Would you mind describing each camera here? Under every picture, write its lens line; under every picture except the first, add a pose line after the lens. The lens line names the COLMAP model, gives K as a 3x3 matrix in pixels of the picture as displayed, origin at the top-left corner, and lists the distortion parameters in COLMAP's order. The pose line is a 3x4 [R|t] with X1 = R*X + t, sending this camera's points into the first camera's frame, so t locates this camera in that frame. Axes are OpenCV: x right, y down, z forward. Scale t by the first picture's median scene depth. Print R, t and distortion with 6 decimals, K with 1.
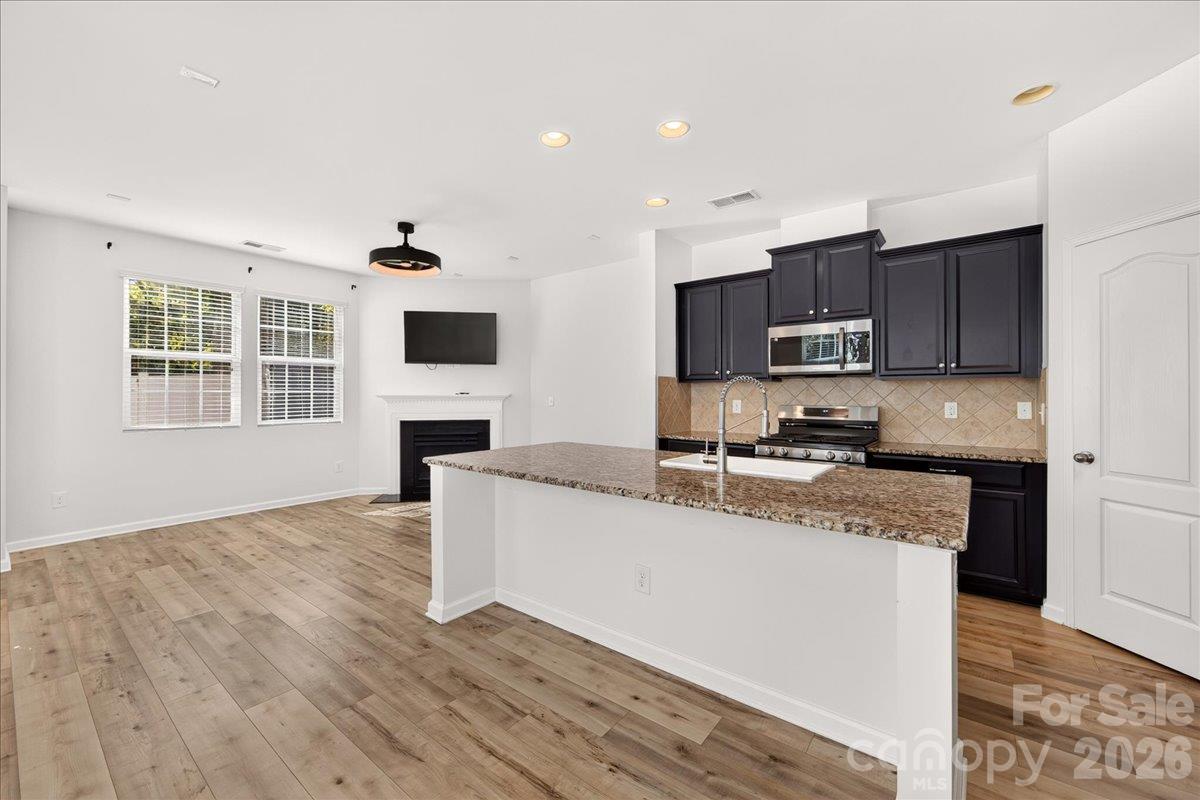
lens RADIAL K [[473.1, 0, 597.3], [0, 473.1, 390.1], [0, 0, 1]] dist [-0.000792, -0.001267]
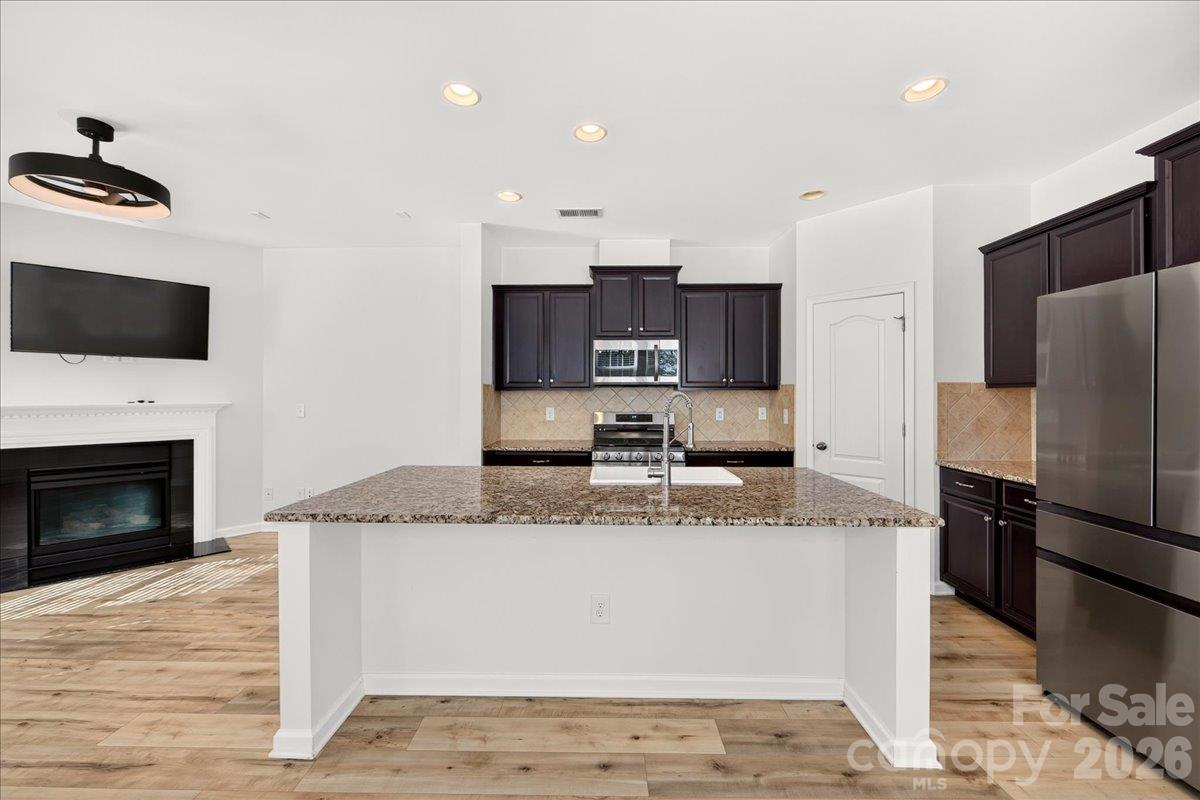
lens RADIAL K [[473.1, 0, 594.5], [0, 473.1, 390.5], [0, 0, 1]] dist [-0.000792, -0.001267]
pose [[0.797843, 0.004645, 0.602847, -0.299435], [-0.005453, 0.999985, -0.000489, -0.019558], [-0.602840, -0.002897, 0.797856, 0.165185]]
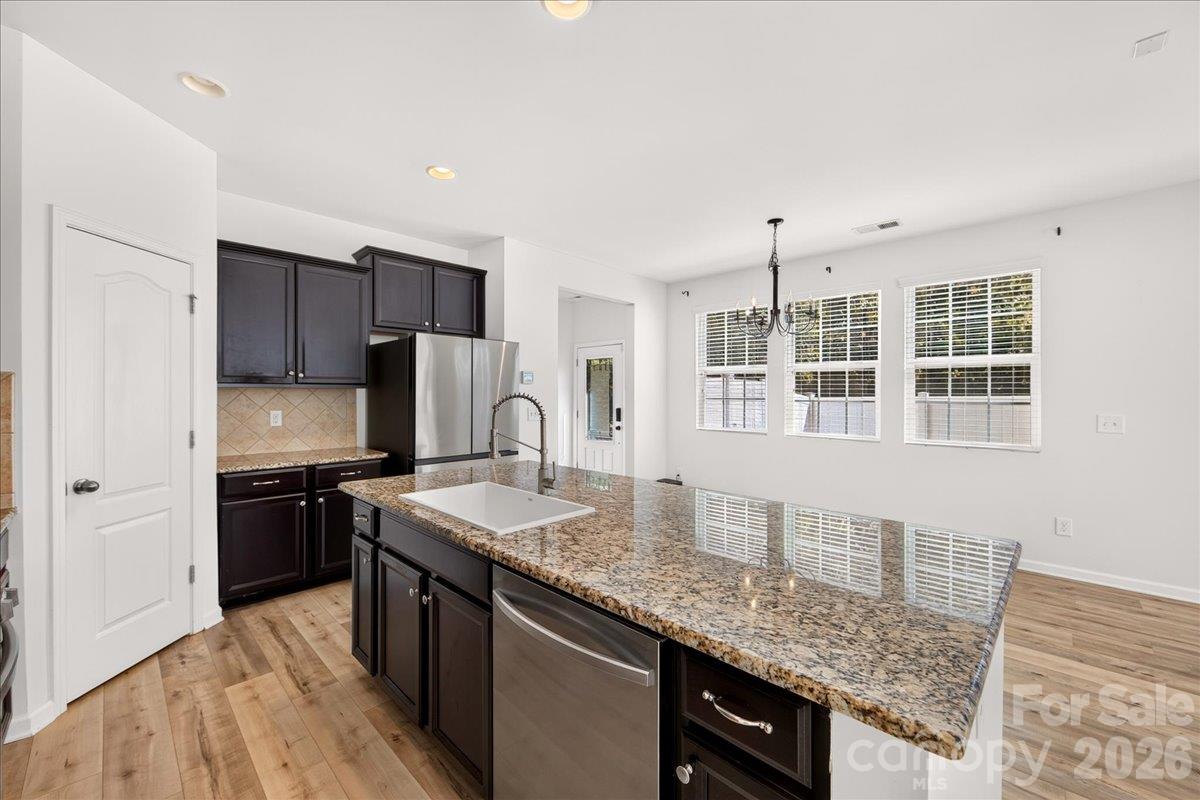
lens RADIAL K [[473.1, 0, 603.9], [0, 473.1, 394.4], [0, 0, 1]] dist [-0.000792, -0.001267]
pose [[-0.995596, -0.005410, 0.093594, 0.033557], [-0.006039, 0.999961, -0.006432, -0.013048], [-0.093556, -0.006969, -0.995590, 1.191266]]
